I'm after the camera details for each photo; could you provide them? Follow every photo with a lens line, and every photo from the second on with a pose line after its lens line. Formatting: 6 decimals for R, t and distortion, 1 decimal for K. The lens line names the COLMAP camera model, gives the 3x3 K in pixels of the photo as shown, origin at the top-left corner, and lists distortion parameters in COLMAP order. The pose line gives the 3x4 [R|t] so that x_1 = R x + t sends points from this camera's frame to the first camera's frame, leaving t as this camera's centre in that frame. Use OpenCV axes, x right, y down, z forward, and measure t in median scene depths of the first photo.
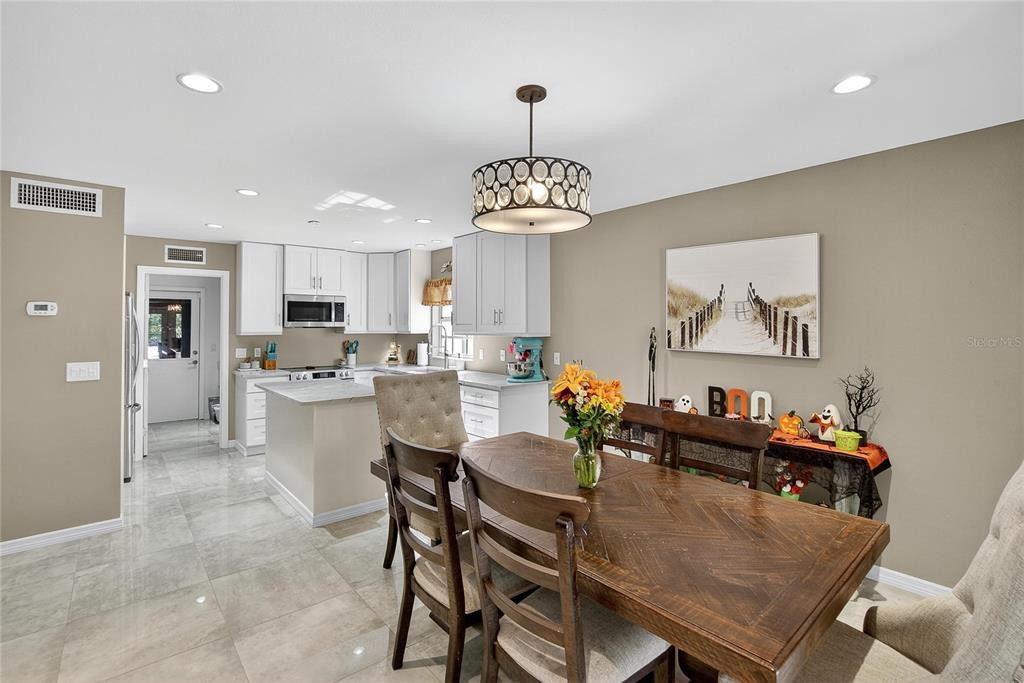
lens RADIAL K [[453.2, 0, 513.6], [0, 453.2, 332.6], [0, 0, 1]] dist [-0.036710, 0.006540]
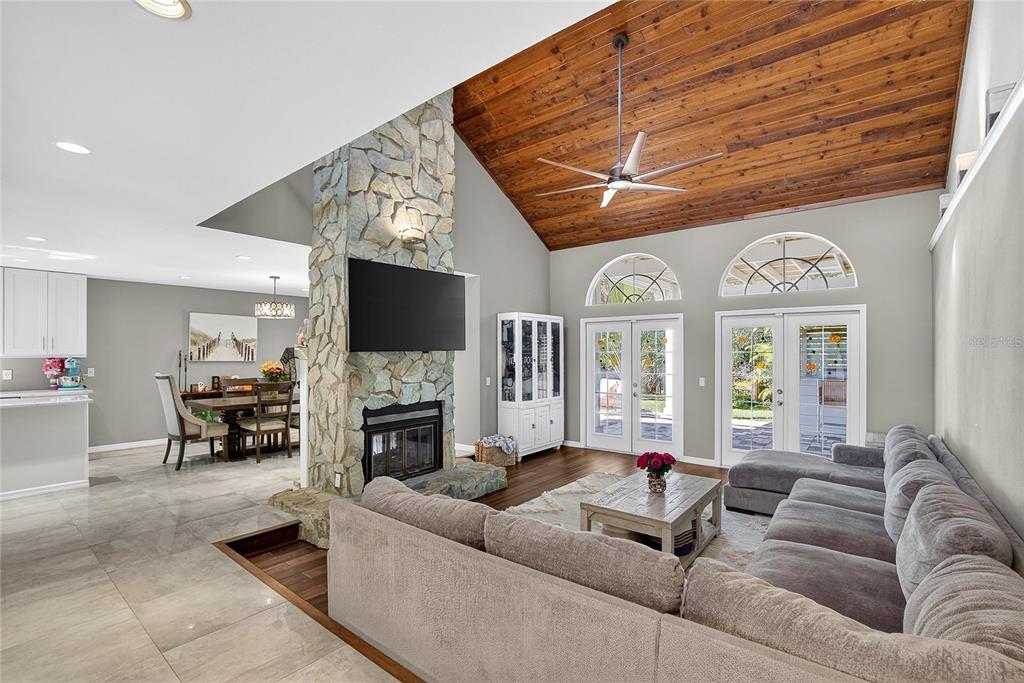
lens RADIAL K [[453.2, 0, 506.2], [0, 453.2, 348.6], [0, 0, 1]] dist [-0.036710, 0.006540]
pose [[-0.154908, 0.005437, 0.987914, -2.036724], [0.013755, 0.999900, -0.003346, 0.007736], [-0.987833, 0.013071, -0.154967, -0.114585]]
